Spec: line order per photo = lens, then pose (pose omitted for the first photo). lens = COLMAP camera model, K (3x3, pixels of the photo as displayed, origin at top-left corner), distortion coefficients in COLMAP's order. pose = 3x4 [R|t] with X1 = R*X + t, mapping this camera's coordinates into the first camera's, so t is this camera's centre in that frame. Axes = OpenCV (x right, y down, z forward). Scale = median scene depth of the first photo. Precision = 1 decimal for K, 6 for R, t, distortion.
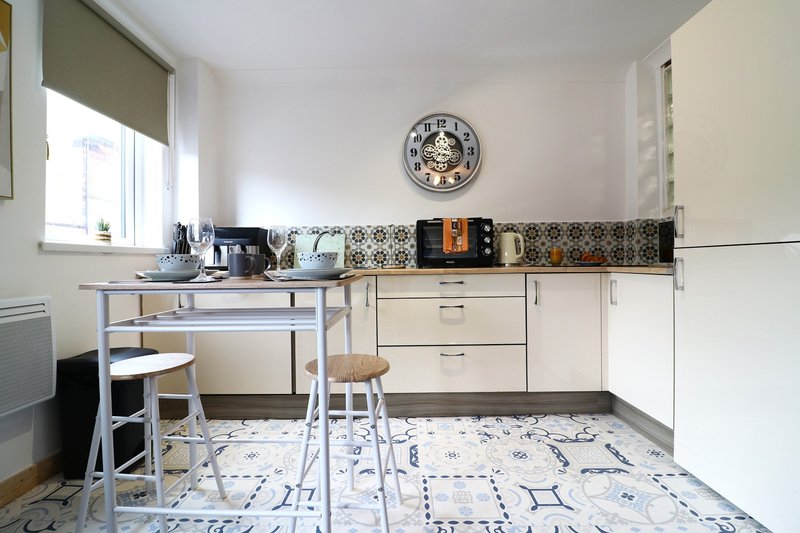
lens RADIAL K [[370.0, 0, 398.2], [0, 370.0, 265.4], [0, 0, 1]] dist [-0.011033, -0.005195]
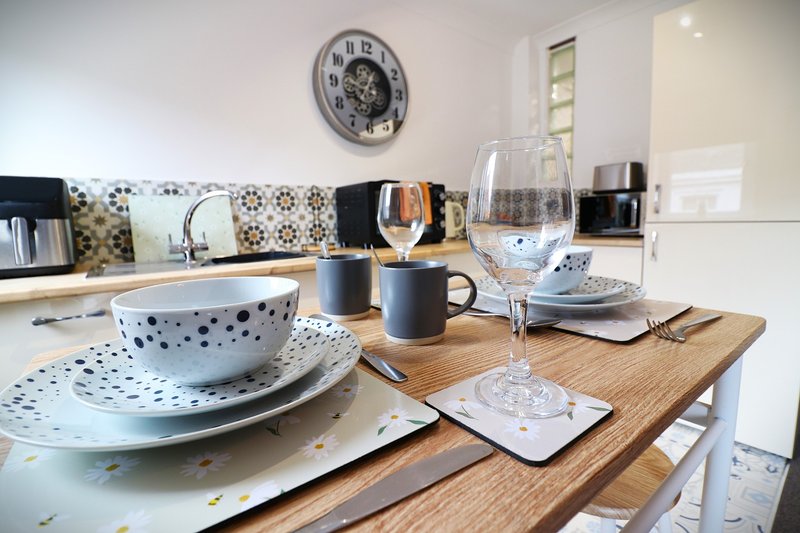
lens RADIAL K [[370.0, 0, 400.0], [0, 370.0, 265.9], [0, 0, 1]] dist [-0.011033, -0.005195]
pose [[0.782131, -0.081533, 0.617757, -0.324814], [0.024483, 0.994658, 0.100280, -0.027934], [-0.622633, -0.063307, 0.779949, 0.376875]]
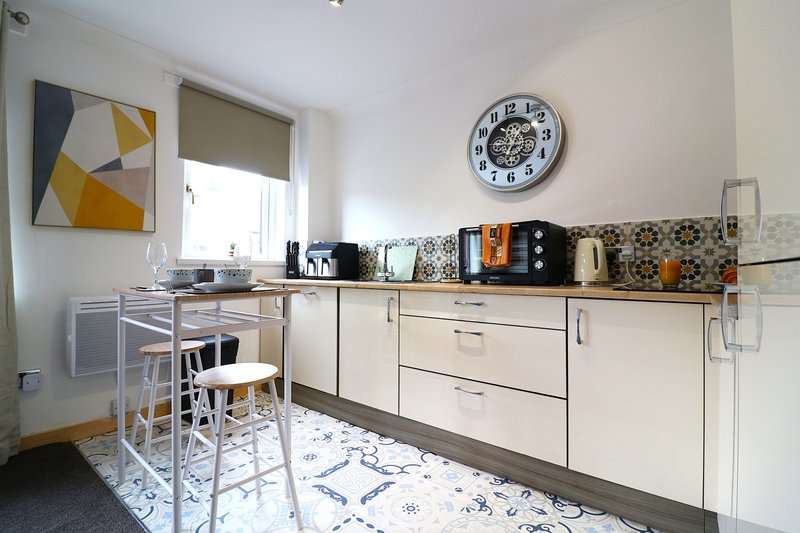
lens RADIAL K [[370.0, 0, 395.9], [0, 370.0, 262.9], [0, 0, 1]] dist [-0.011033, -0.005195]
pose [[0.786345, 0.002719, -0.617781, 0.440816], [-0.017151, 0.999701, -0.017432, -0.022123], [0.617549, 0.024303, 0.786157, 0.209369]]
